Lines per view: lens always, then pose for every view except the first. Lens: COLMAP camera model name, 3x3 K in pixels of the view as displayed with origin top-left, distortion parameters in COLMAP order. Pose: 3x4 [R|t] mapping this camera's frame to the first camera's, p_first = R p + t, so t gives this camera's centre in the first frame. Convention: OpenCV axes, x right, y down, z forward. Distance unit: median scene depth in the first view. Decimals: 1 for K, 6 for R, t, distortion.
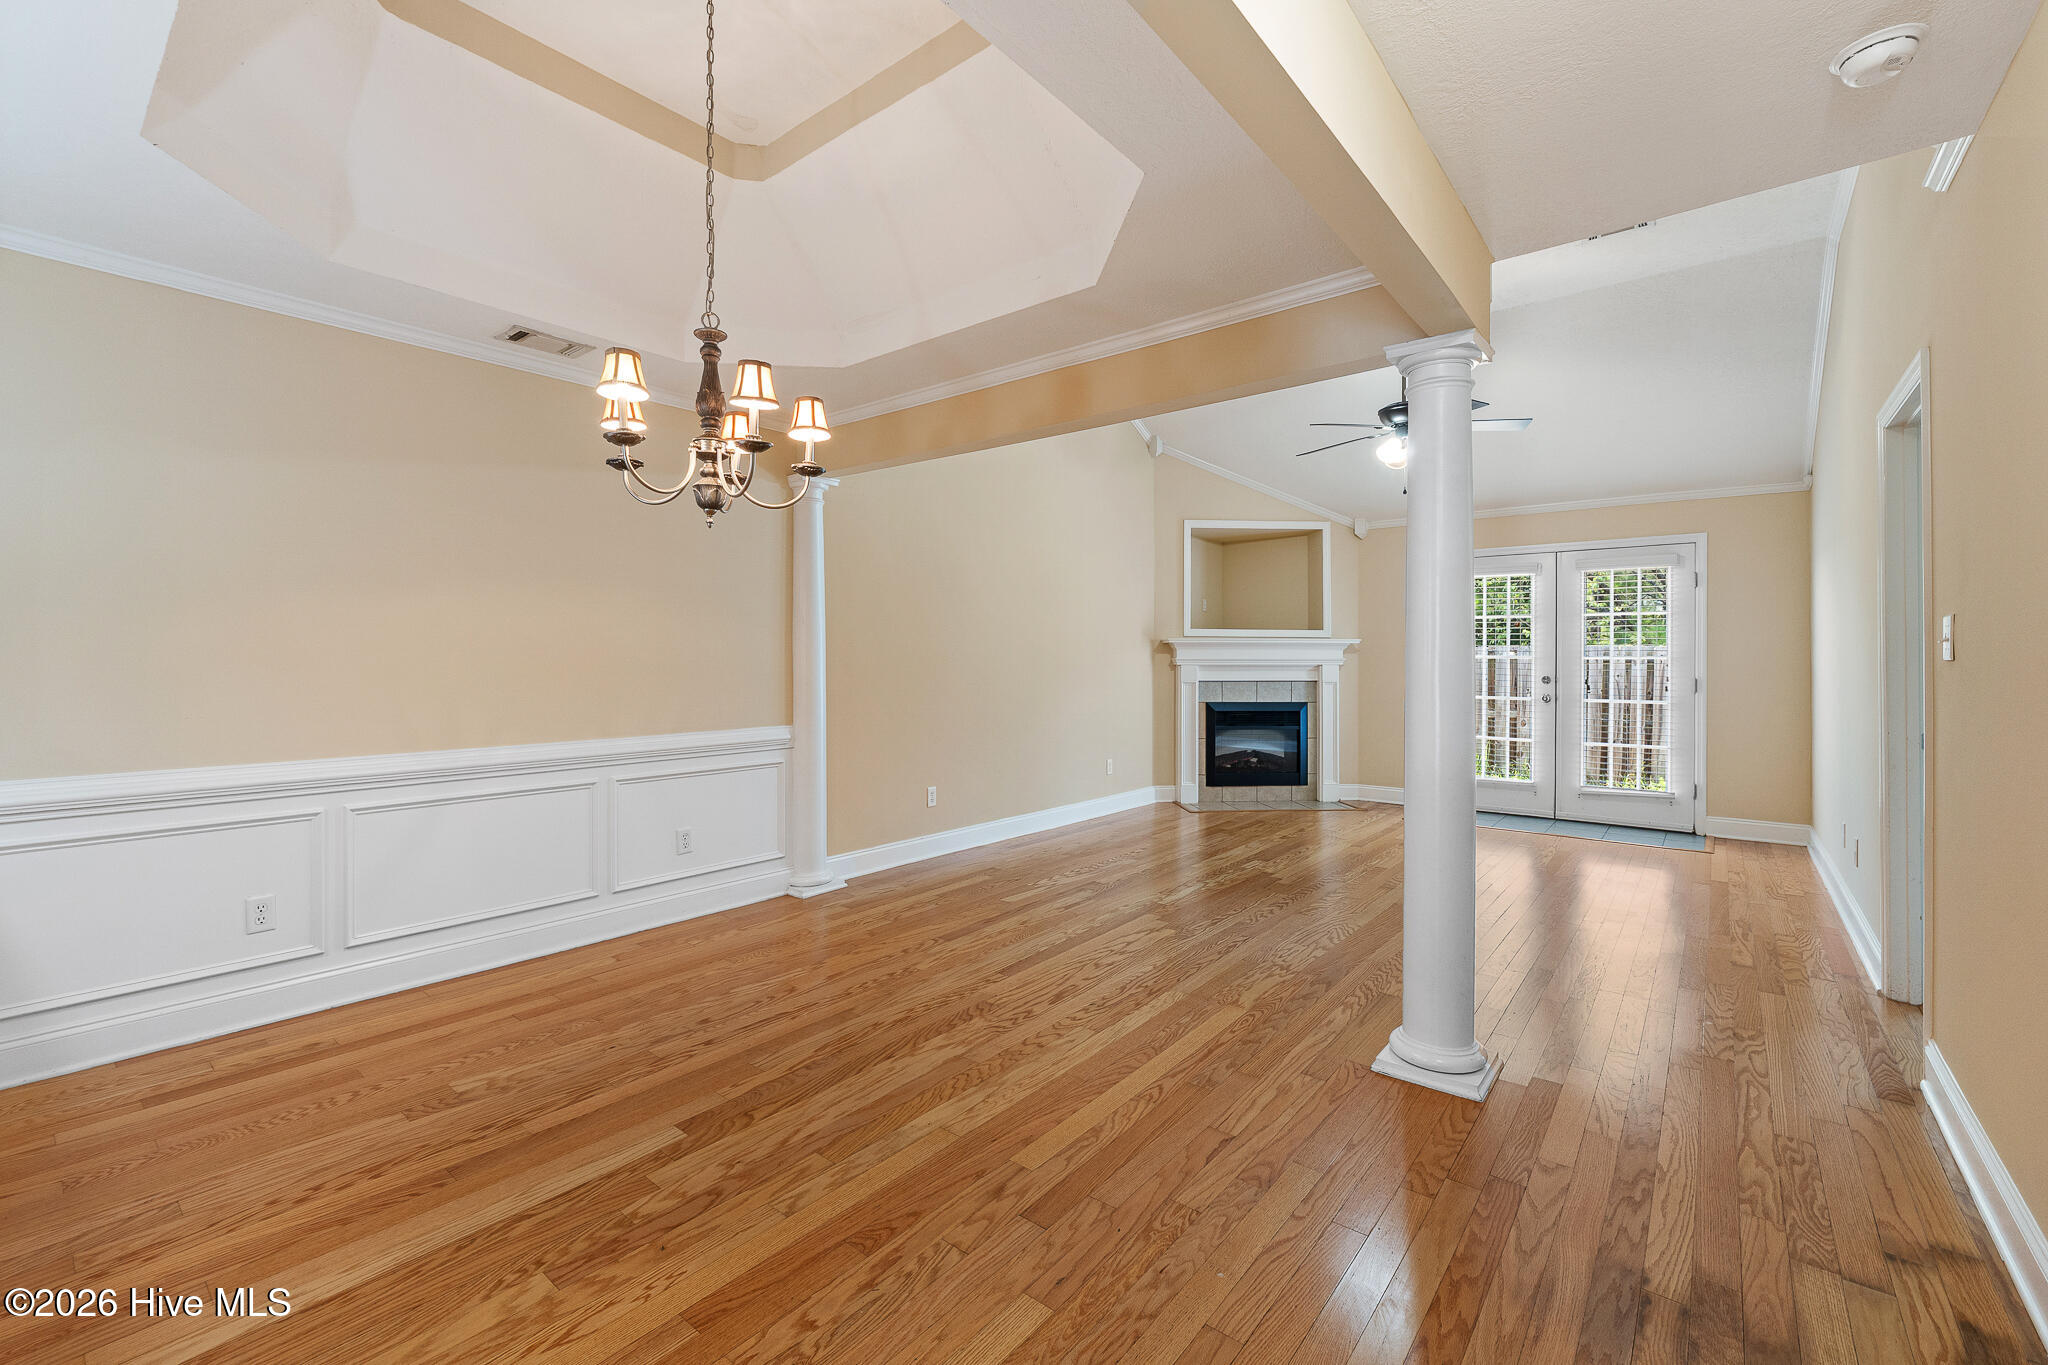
lens RADIAL K [[875.3, 0, 989.1], [0, 875.3, 655.5], [0, 0, 1]] dist [-0.001999, -0.002231]
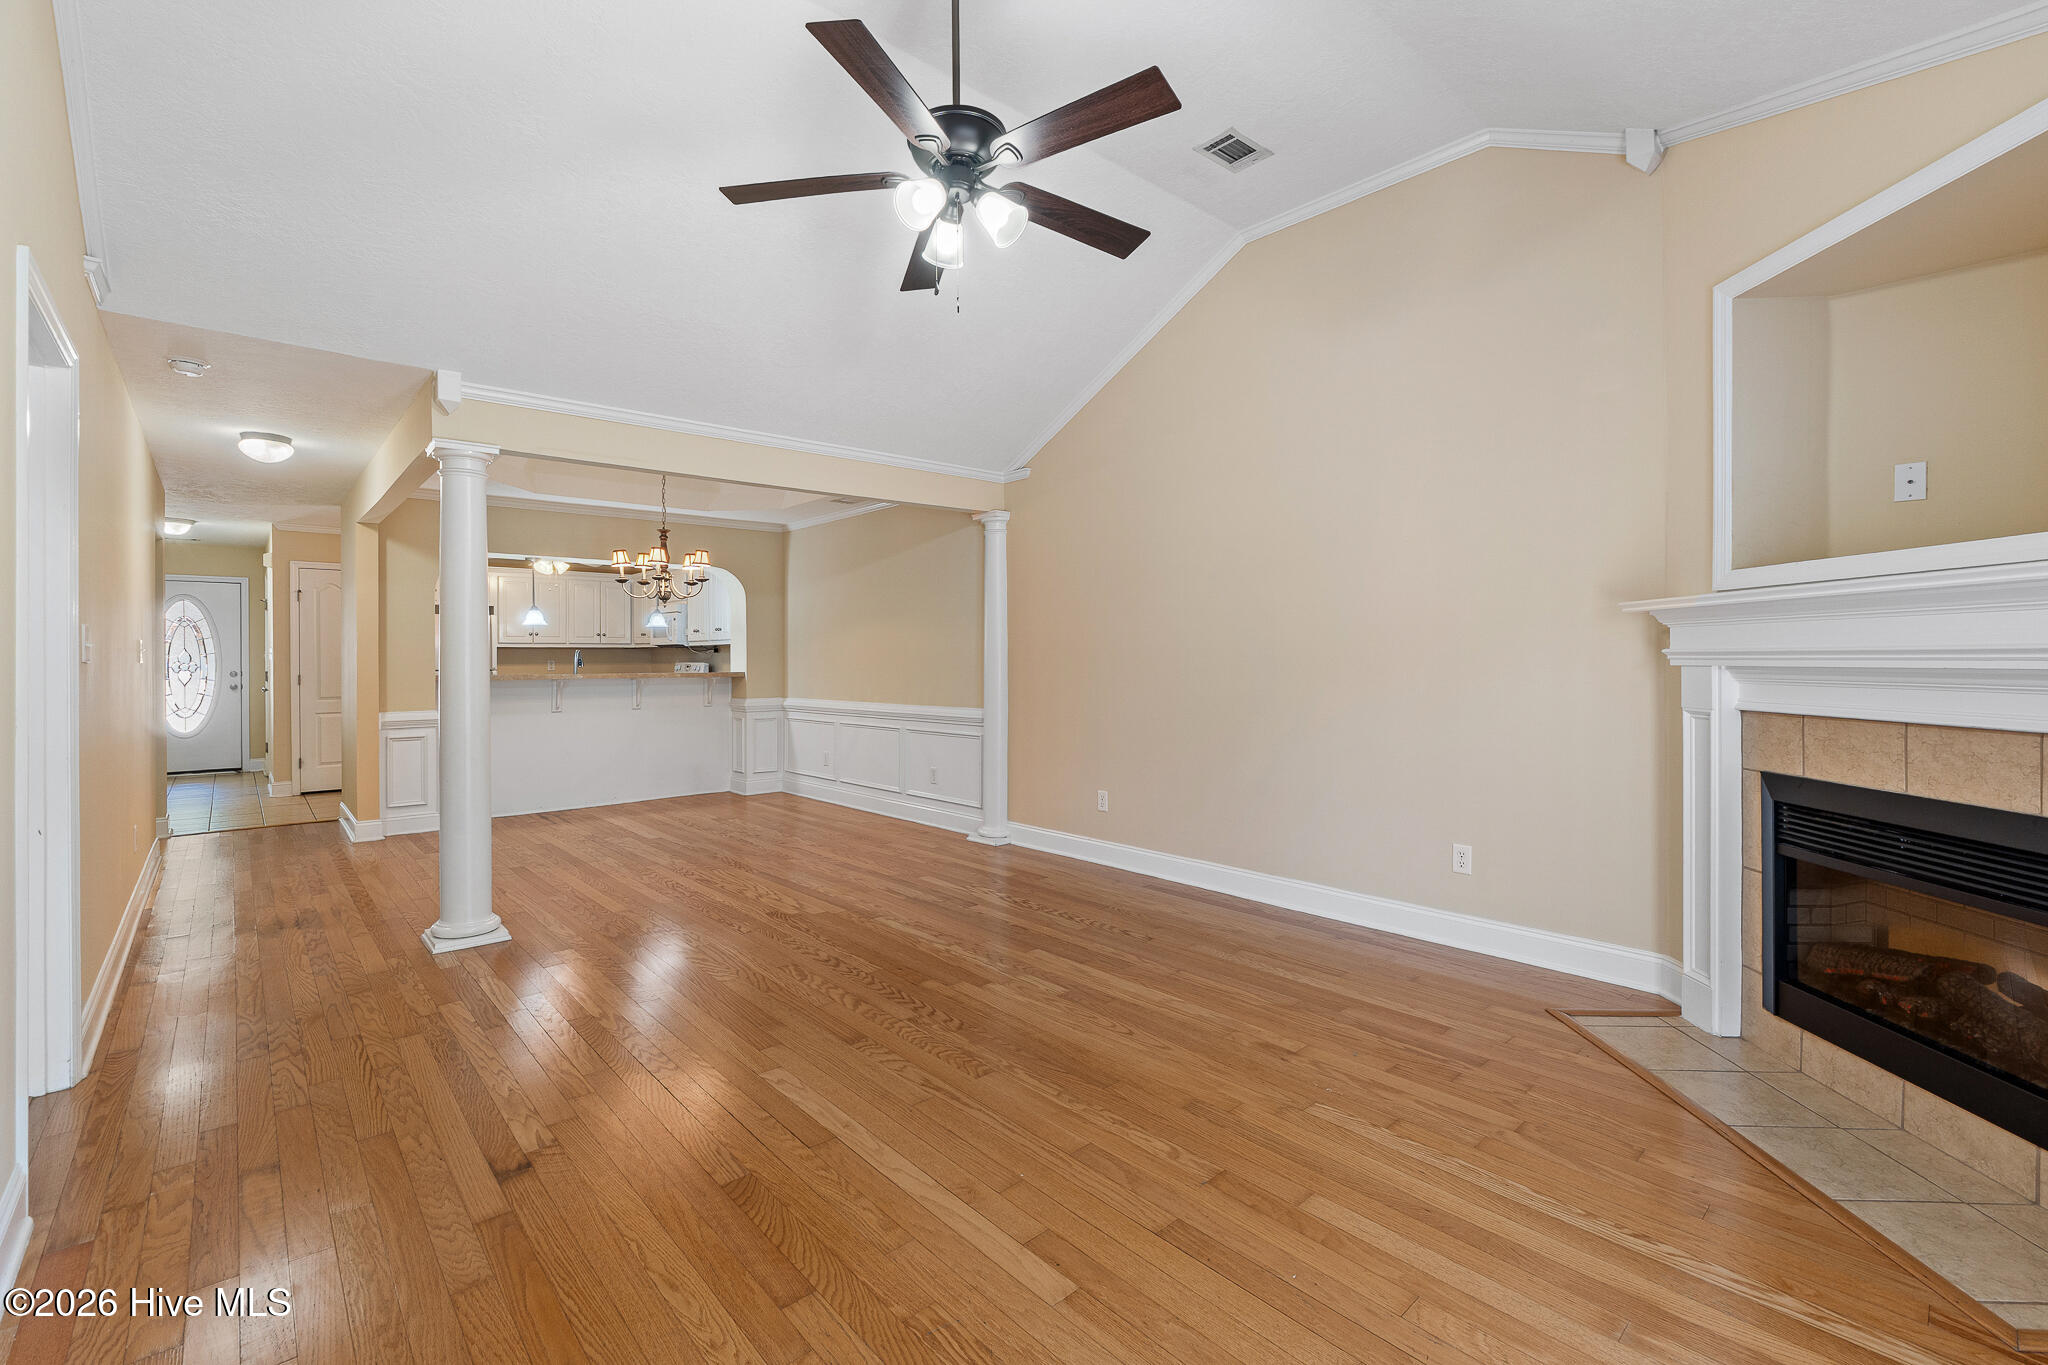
lens RADIAL K [[875.3, 0, 1008.7], [0, 875.3, 662.5], [0, 0, 1]] dist [-0.001999, -0.002231]
pose [[-0.145127, 0.002051, -0.989411, 1.303054], [0.009295, 0.999957, 0.000709, 0.011481], [0.989369, -0.009093, -0.145140, 1.508535]]
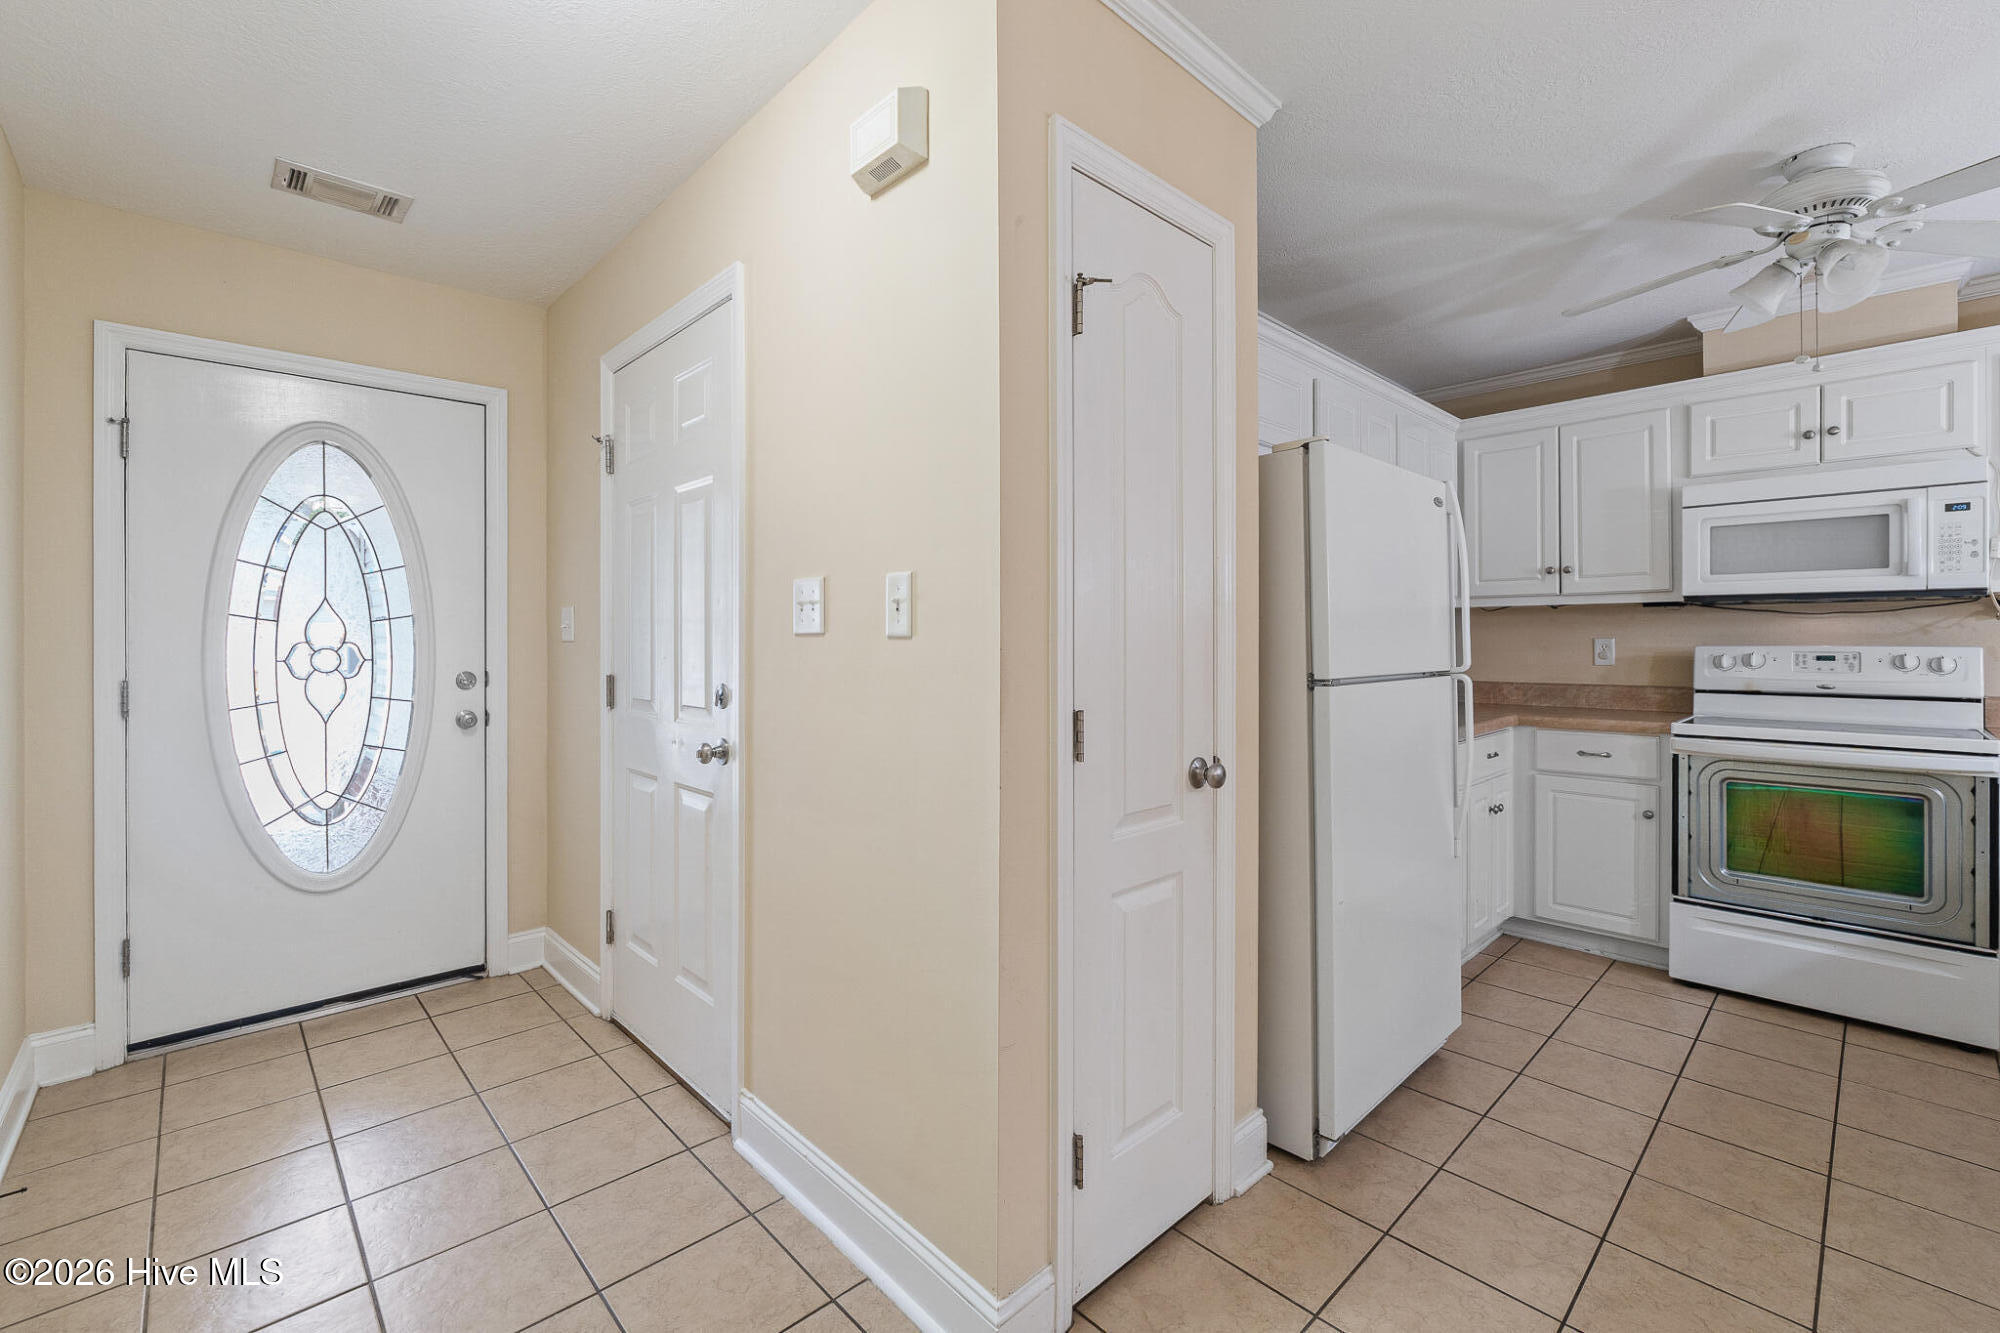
lens RADIAL K [[854.8, 0, 970.6], [0, 854.8, 637.0], [0, 0, 1]] dist [-0.001999, -0.002231]
pose [[-0.136118, -0.003997, -0.990685, -0.156283], [0.009460, 0.999941, -0.005334, -0.006527], [0.990648, -0.010098, -0.136072, -0.523038]]
